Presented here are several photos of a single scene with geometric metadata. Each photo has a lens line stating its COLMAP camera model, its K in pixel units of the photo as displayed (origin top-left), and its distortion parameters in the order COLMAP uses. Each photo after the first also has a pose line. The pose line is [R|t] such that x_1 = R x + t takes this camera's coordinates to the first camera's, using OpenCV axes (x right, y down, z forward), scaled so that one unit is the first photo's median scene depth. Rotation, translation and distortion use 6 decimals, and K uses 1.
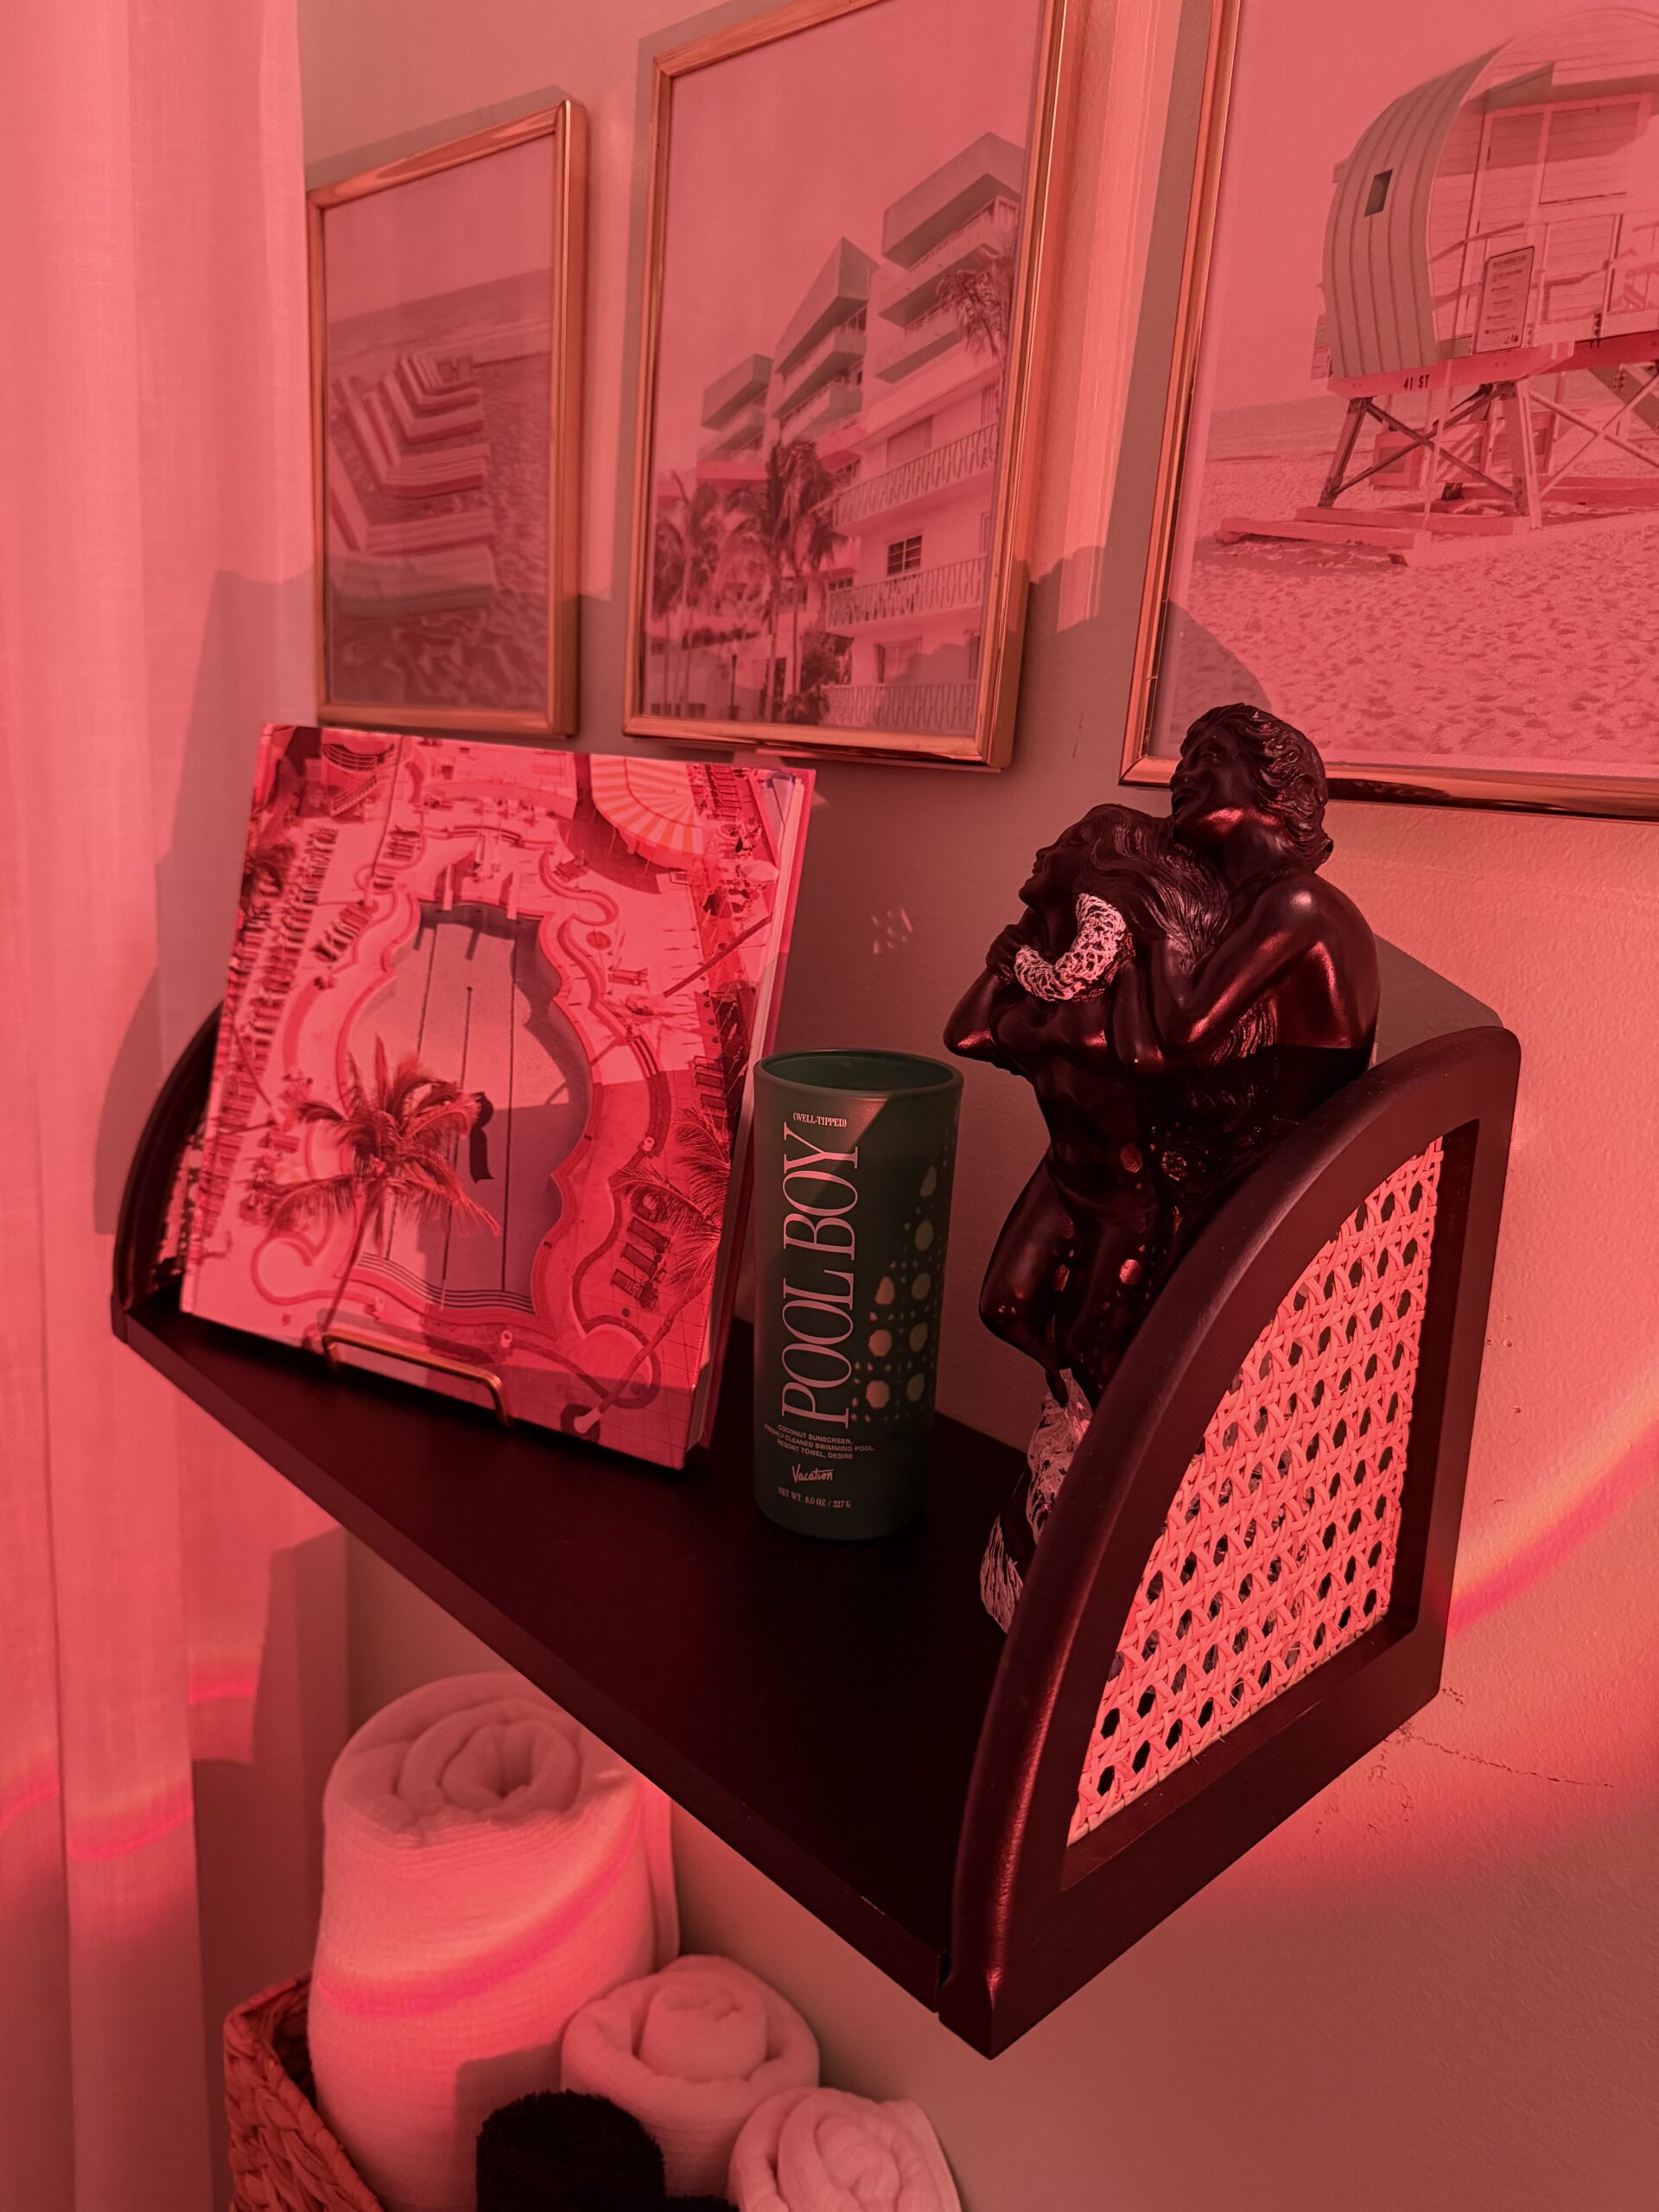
lens RADIAL K [[1571.1, 0, 829.5], [0, 1571.1, 1106.0], [0, 0, 1]] dist [0.006290, -0.046717]
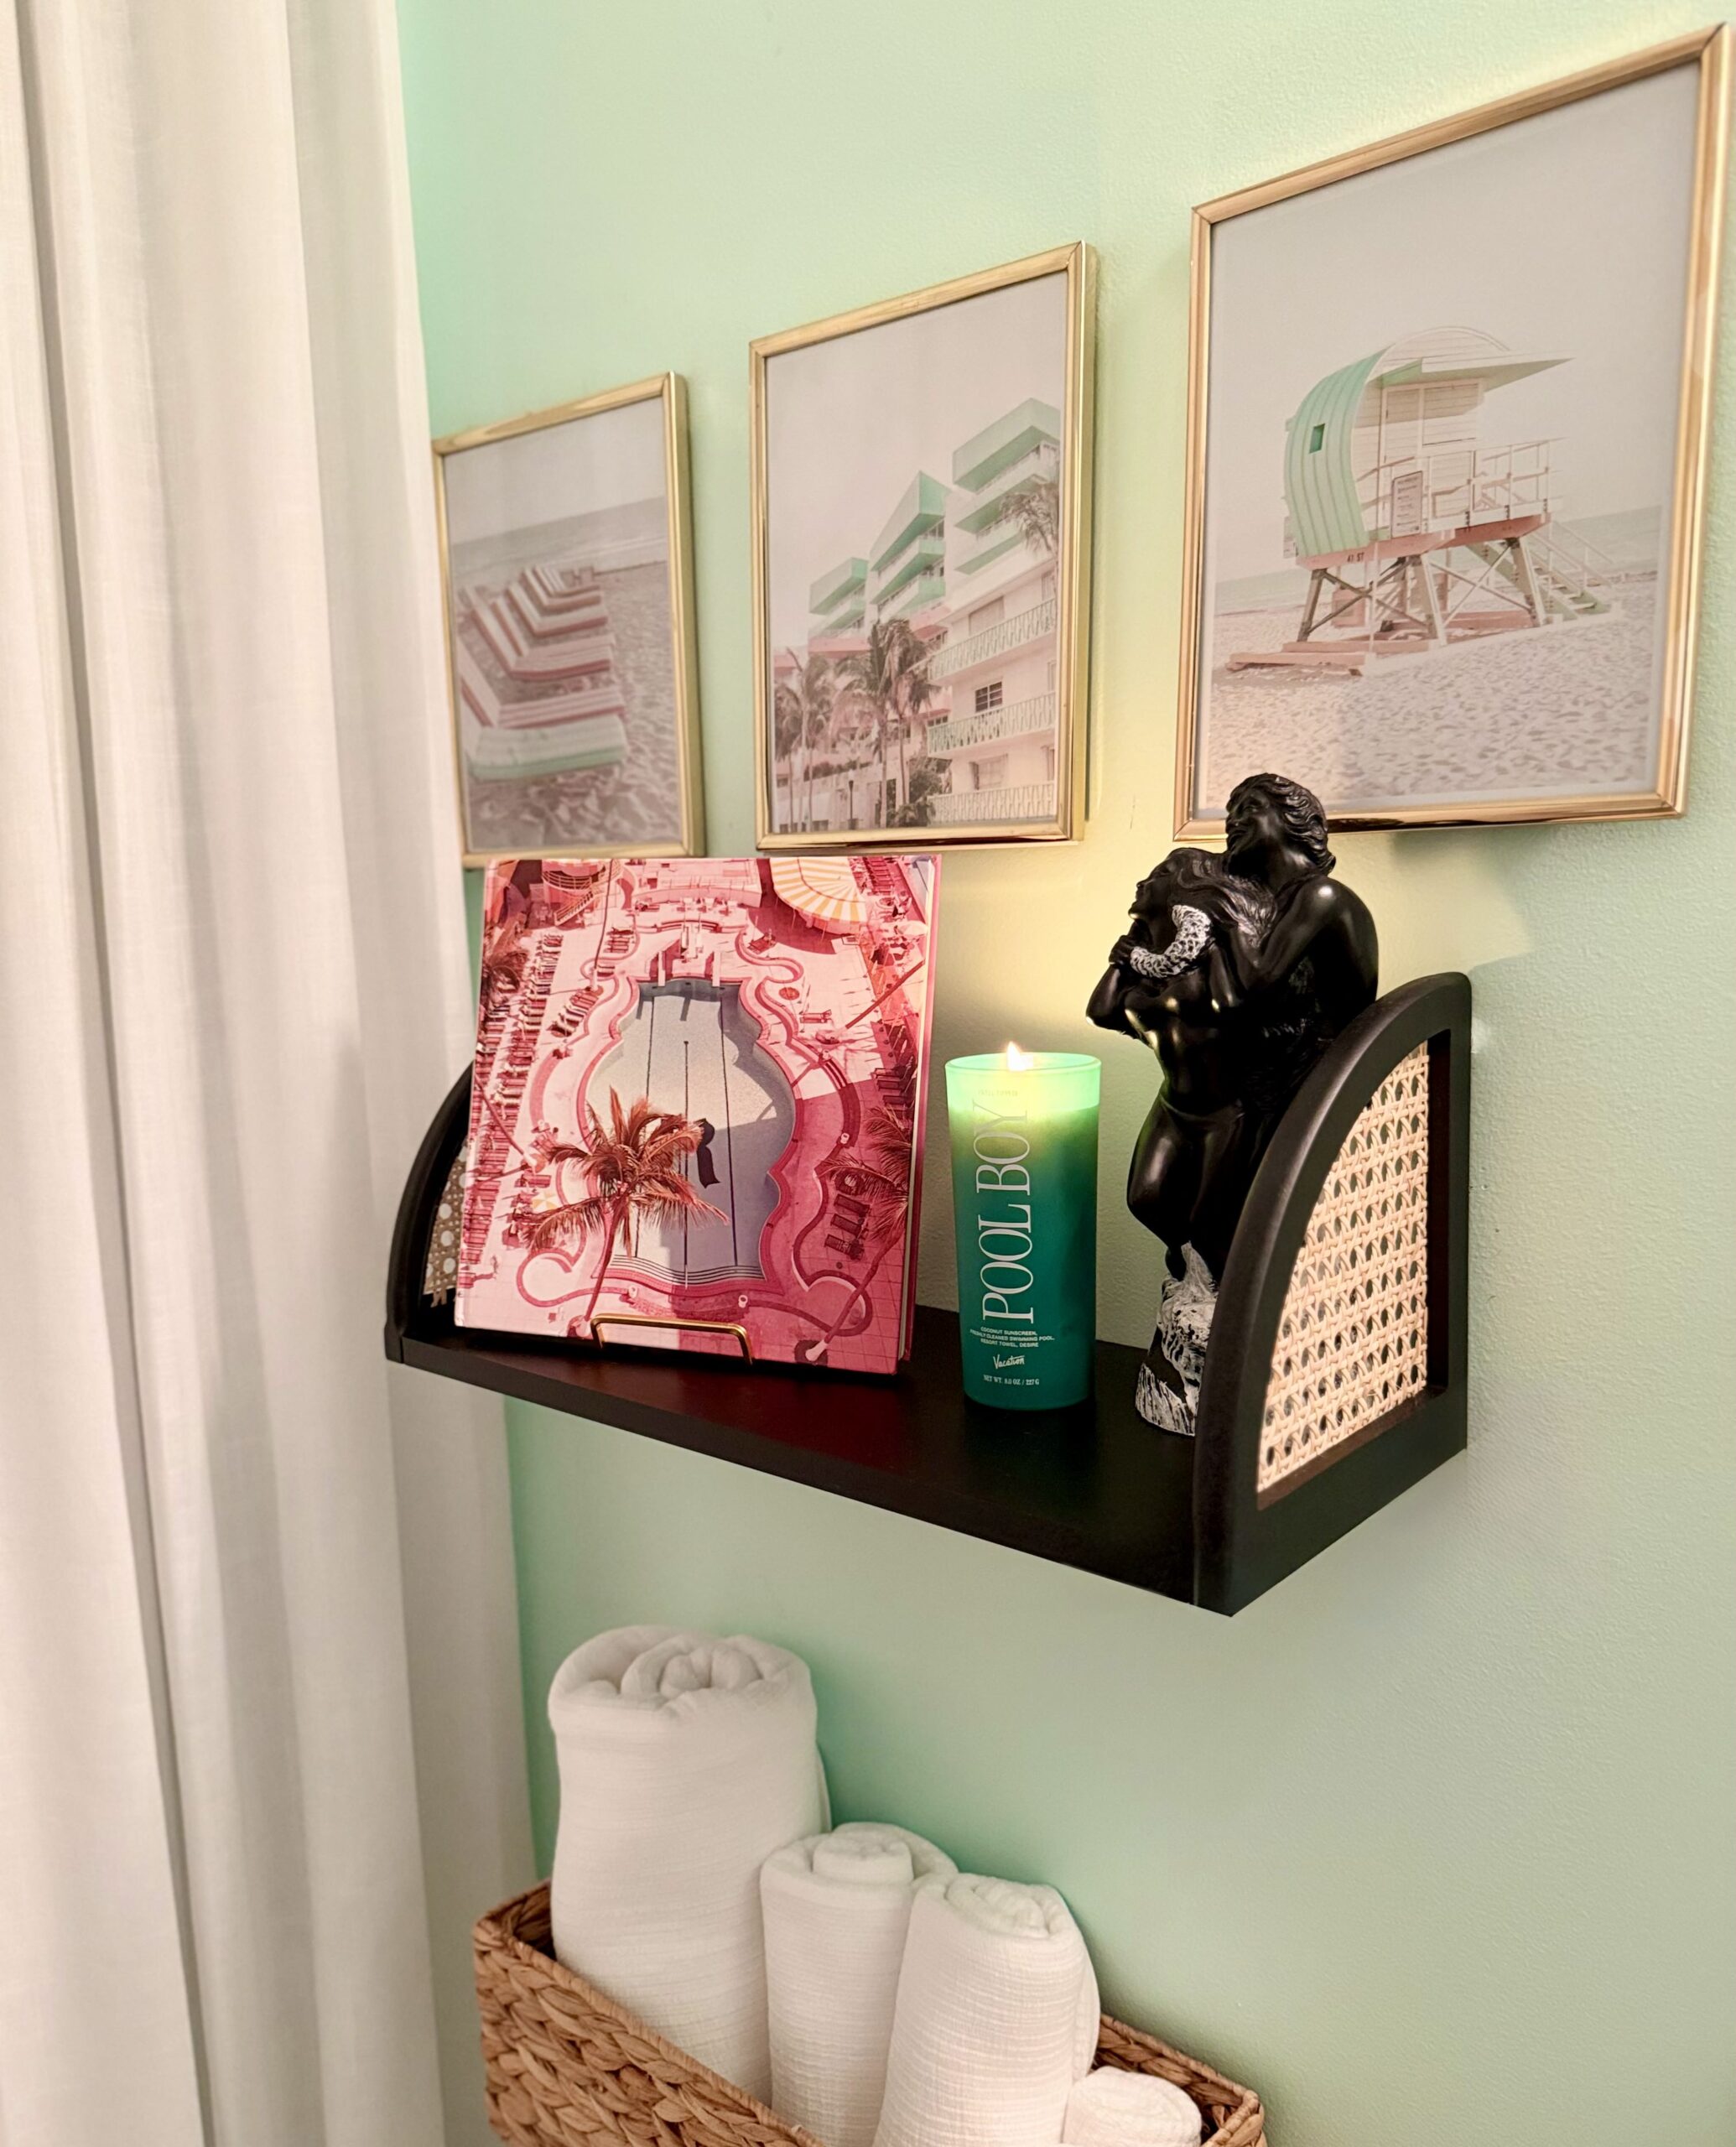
lens RADIAL K [[1563.7, 0, 882.1], [0, 1563.7, 1161.2], [0, 0, 1]] dist [0.103586, -0.276960]
pose [[0.992620, -0.092620, 0.078274, -0.188846], [0.096995, 0.993815, -0.054063, 0.118178], [-0.072783, 0.061256, 0.995465, -0.338464]]
